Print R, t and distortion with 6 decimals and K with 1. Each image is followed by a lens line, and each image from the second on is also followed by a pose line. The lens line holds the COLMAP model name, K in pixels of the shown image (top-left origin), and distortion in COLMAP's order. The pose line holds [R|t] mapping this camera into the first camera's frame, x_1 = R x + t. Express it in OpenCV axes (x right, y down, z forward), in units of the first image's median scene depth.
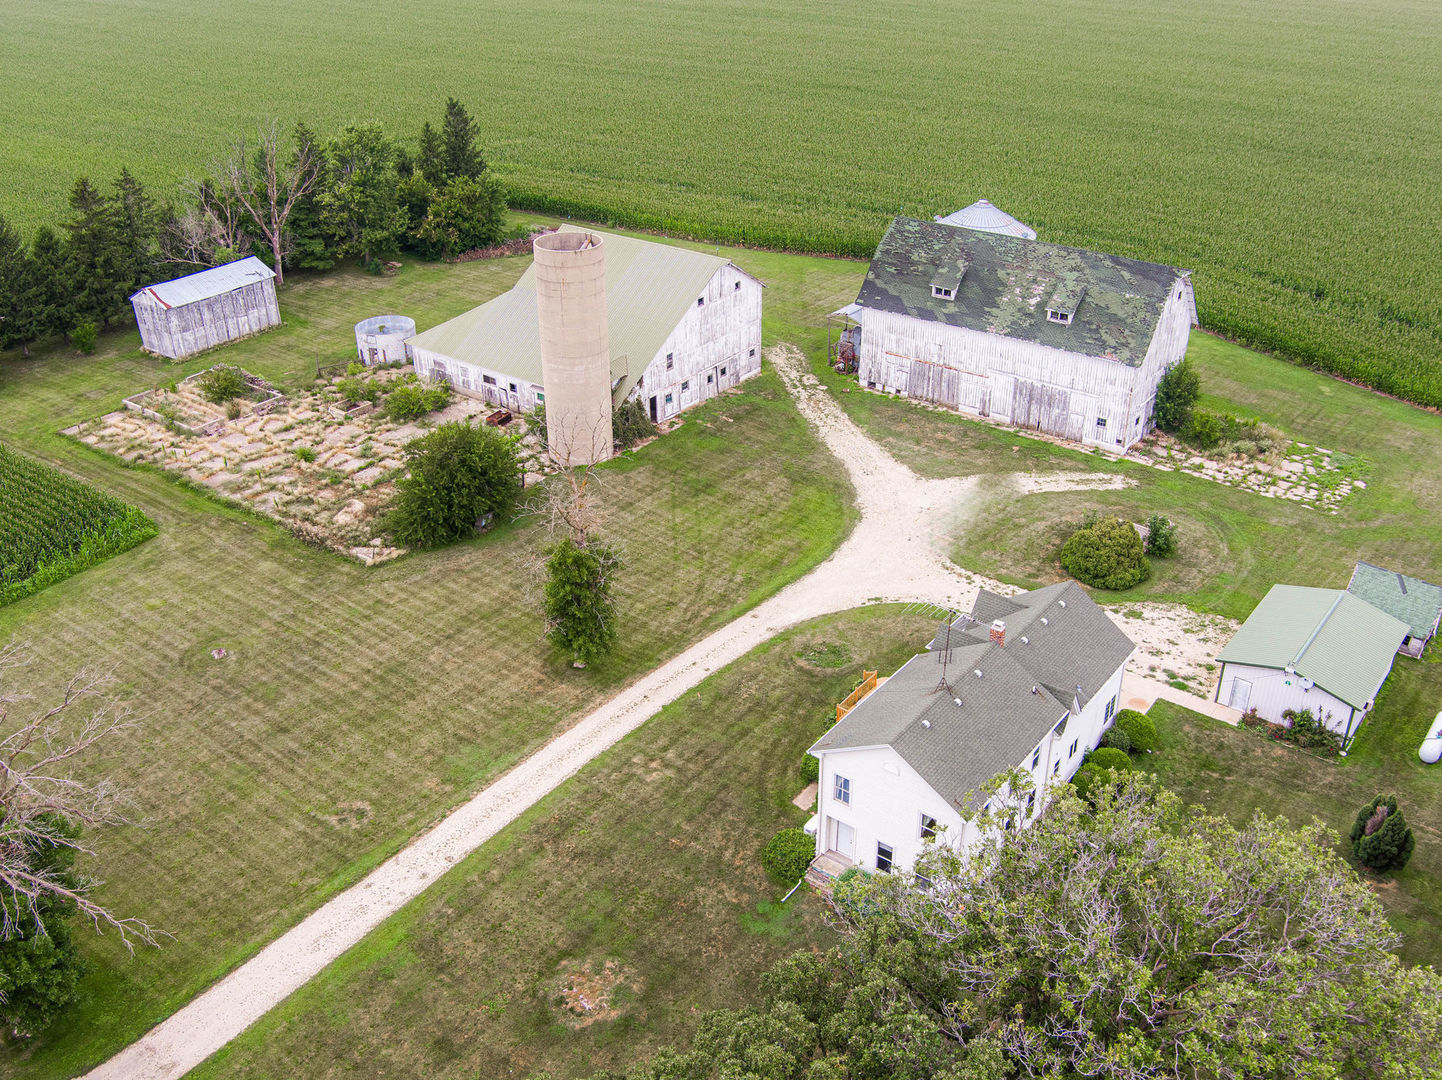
lens RADIAL K [[1307.5, 0, 724.4], [0, 1307.5, 543.4], [0, 0, 1]] dist [-0.015981, 0.000000]
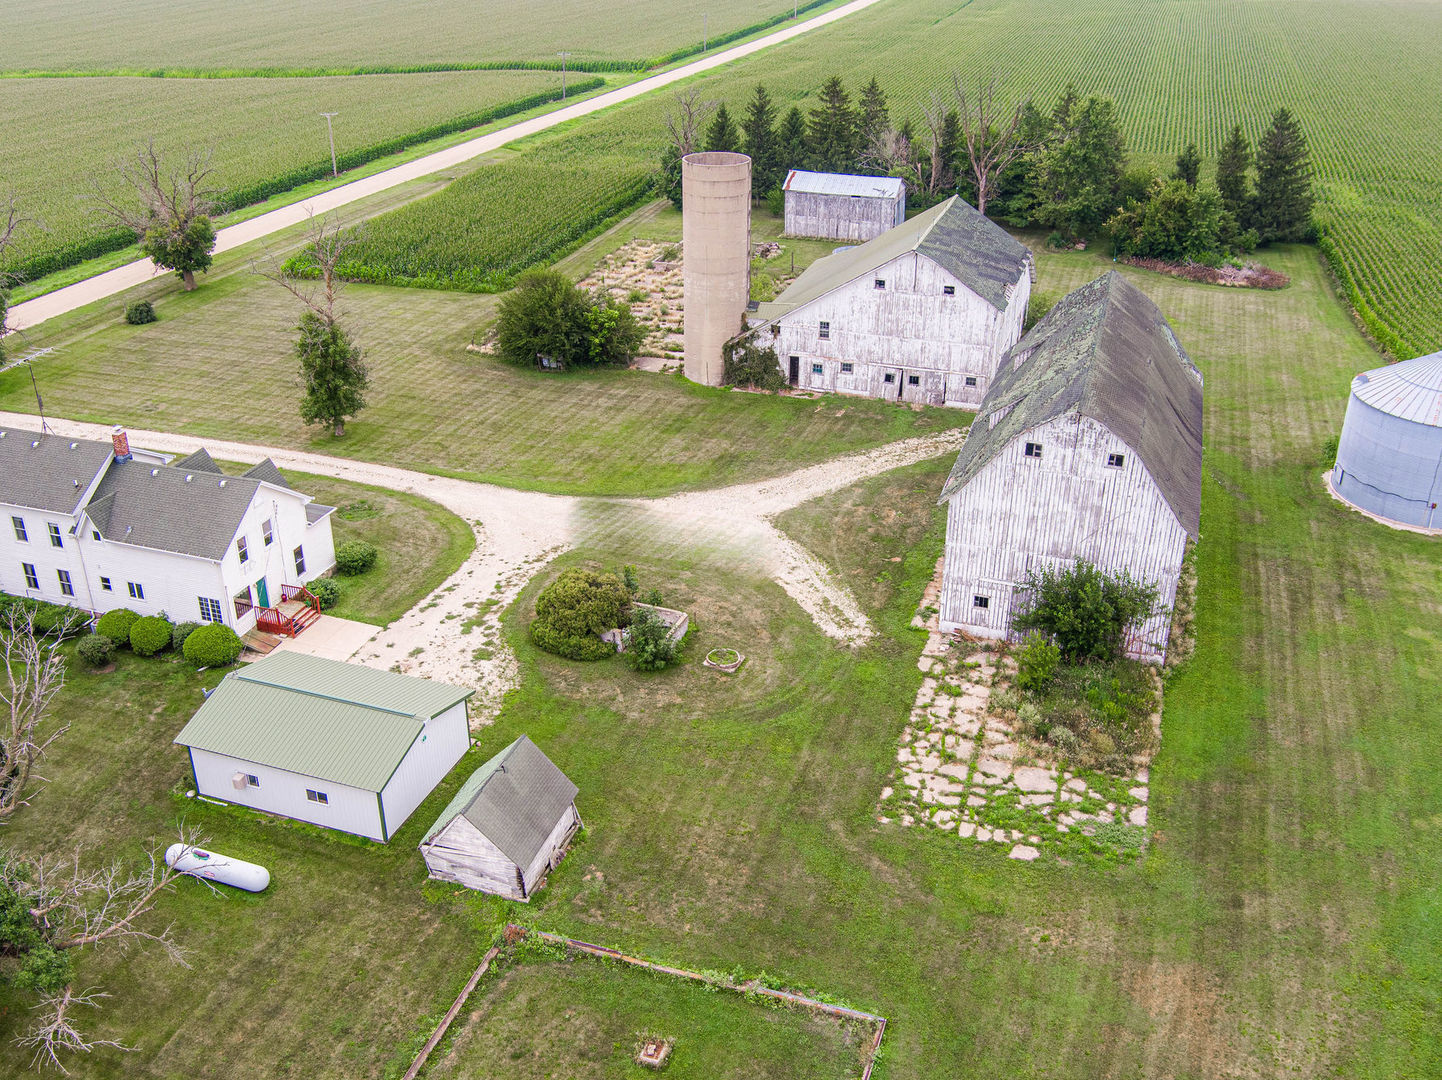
lens RADIAL K [[1307.5, 0, 724.6], [0, 1307.5, 536.5], [0, 0, 1]] dist [-0.015981, 0.000000]
pose [[0.339143, 0.437393, -0.832868, 0.795882], [-0.468302, 0.846340, 0.253776, -0.224854], [0.815889, 0.303968, 0.491862, 0.549616]]
